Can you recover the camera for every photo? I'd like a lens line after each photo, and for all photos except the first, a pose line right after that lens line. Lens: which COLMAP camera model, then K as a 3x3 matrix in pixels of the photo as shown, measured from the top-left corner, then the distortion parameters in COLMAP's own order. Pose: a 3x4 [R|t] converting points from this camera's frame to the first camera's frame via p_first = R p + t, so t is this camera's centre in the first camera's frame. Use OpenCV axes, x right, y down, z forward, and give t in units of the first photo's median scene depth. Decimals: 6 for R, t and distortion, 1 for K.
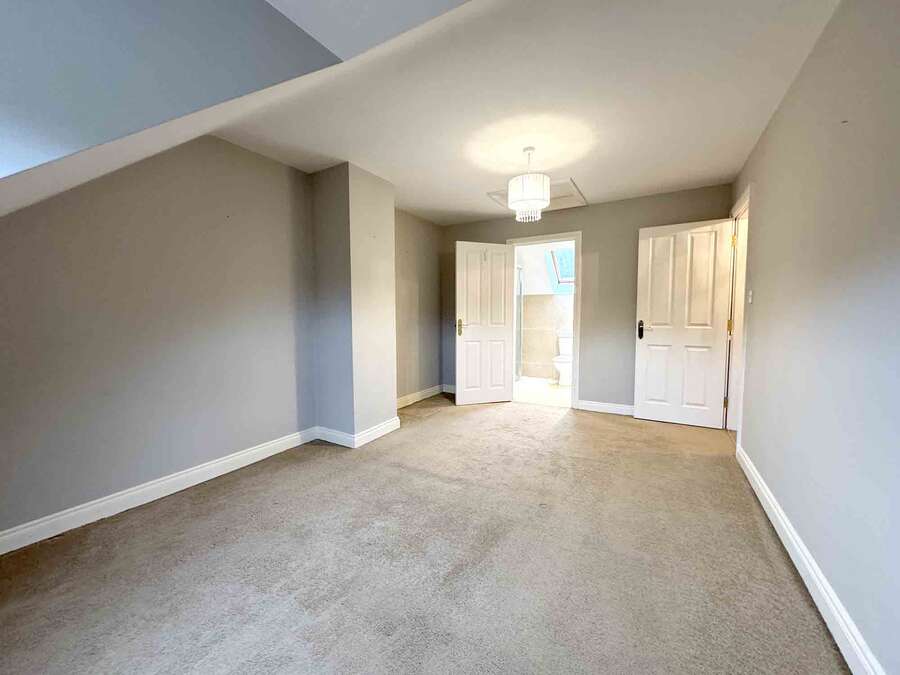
lens RADIAL K [[357.4, 0, 448.6], [0, 357.4, 338.3], [0, 0, 1]] dist [-0.000241, 0.000071]
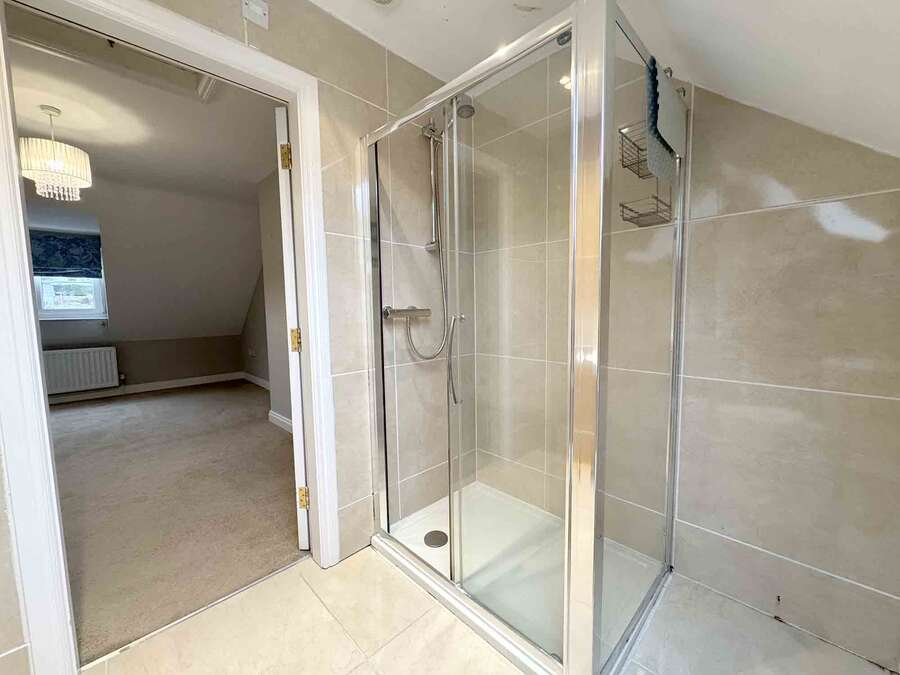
lens RADIAL K [[357.4, 0, 448.6], [0, 357.4, 338.3], [0, 0, 1]] dist [-0.000241, 0.000071]
pose [[-0.267809, 0.090790, -0.959185, 0.502494], [-0.052636, 0.992685, 0.108658, -0.094557], [0.962033, 0.079588, -0.261071, 1.329829]]
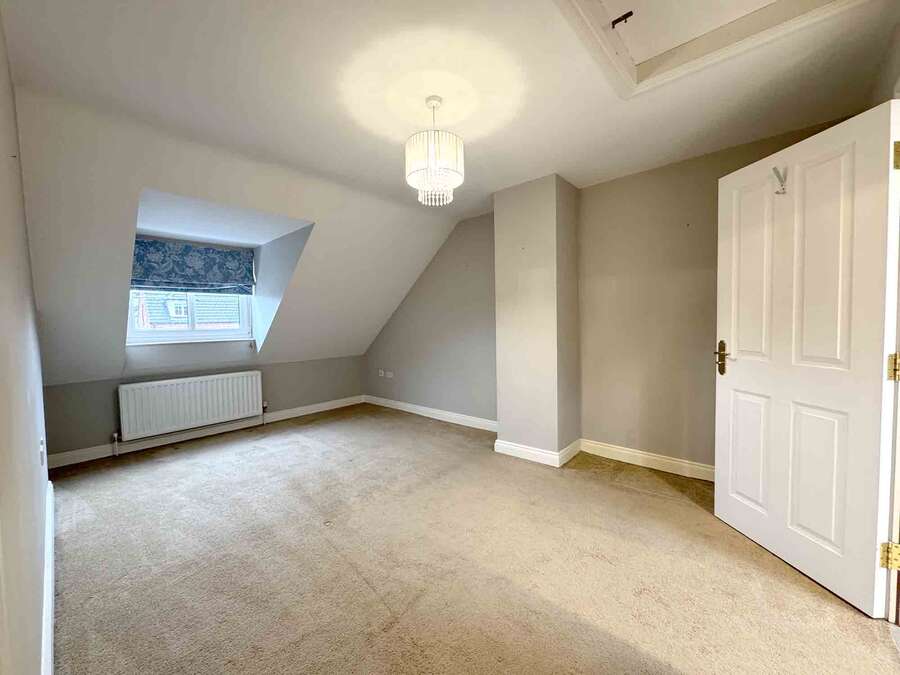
lens RADIAL K [[357.4, 0, 448.6], [0, 357.4, 338.3], [0, 0, 1]] dist [-0.000241, 0.000071]
pose [[-0.206994, 0.051197, -0.977002, 0.579559], [-0.047503, 0.996926, 0.062305, -0.069964], [0.977188, 0.059307, -0.203925, 0.752238]]
